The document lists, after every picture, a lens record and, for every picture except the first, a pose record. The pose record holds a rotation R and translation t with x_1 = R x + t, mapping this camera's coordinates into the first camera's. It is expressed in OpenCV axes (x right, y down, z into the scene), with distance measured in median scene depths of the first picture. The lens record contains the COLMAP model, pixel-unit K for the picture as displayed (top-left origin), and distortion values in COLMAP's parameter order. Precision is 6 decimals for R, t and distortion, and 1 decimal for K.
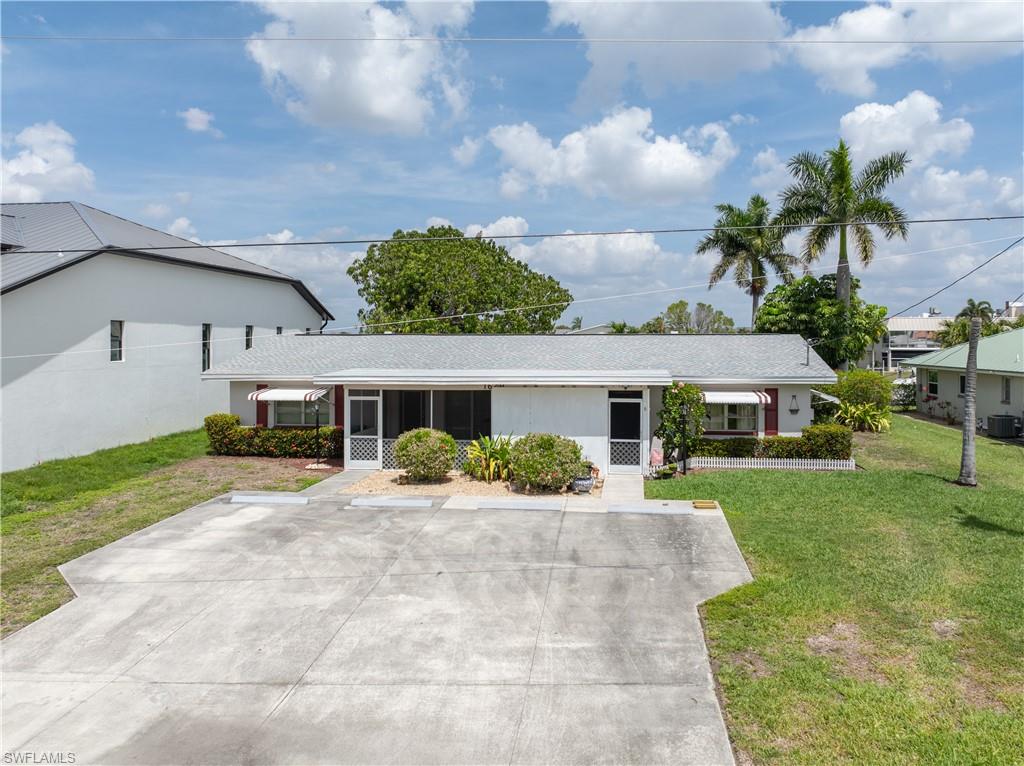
lens RADIAL K [[725.2, 0, 539.8], [0, 725.2, 402.8], [0, 0, 1]] dist [-0.045854, 0.011923]
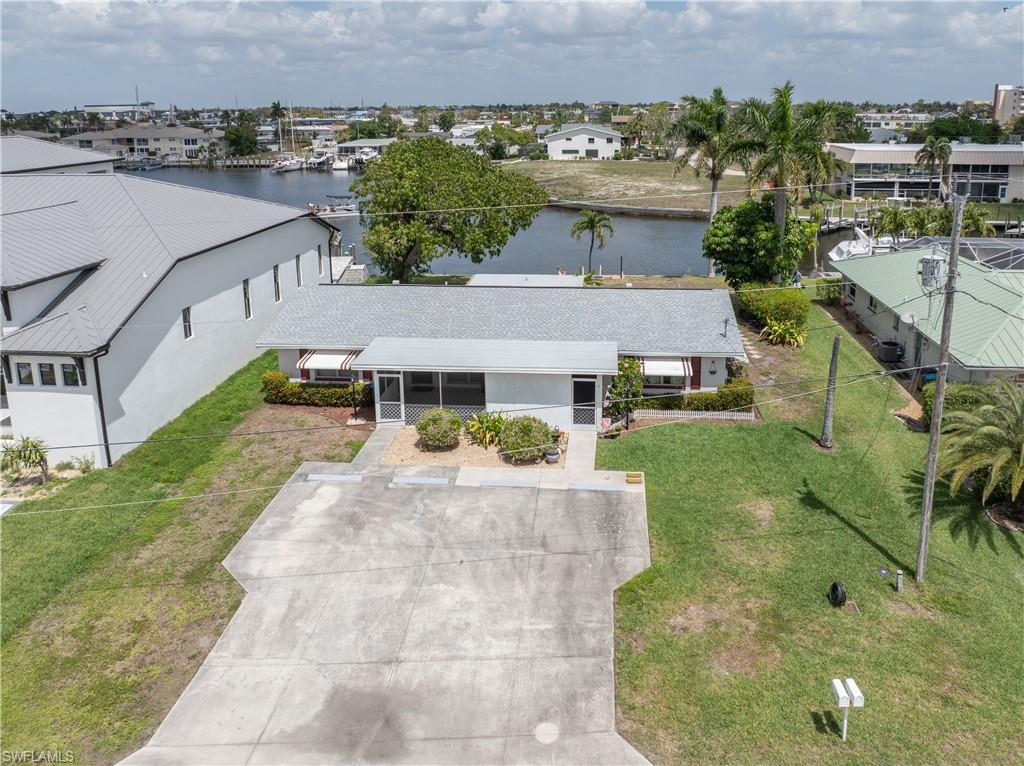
lens RADIAL K [[725.2, 0, 543.1], [0, 725.2, 334.4], [0, 0, 1]] dist [-0.045854, 0.011923]
pose [[0.999545, -0.015525, 0.025864, 0.013049], [0.009604, 0.976558, 0.215039, -0.664463], [-0.028596, -0.214692, 0.976263, -0.529255]]
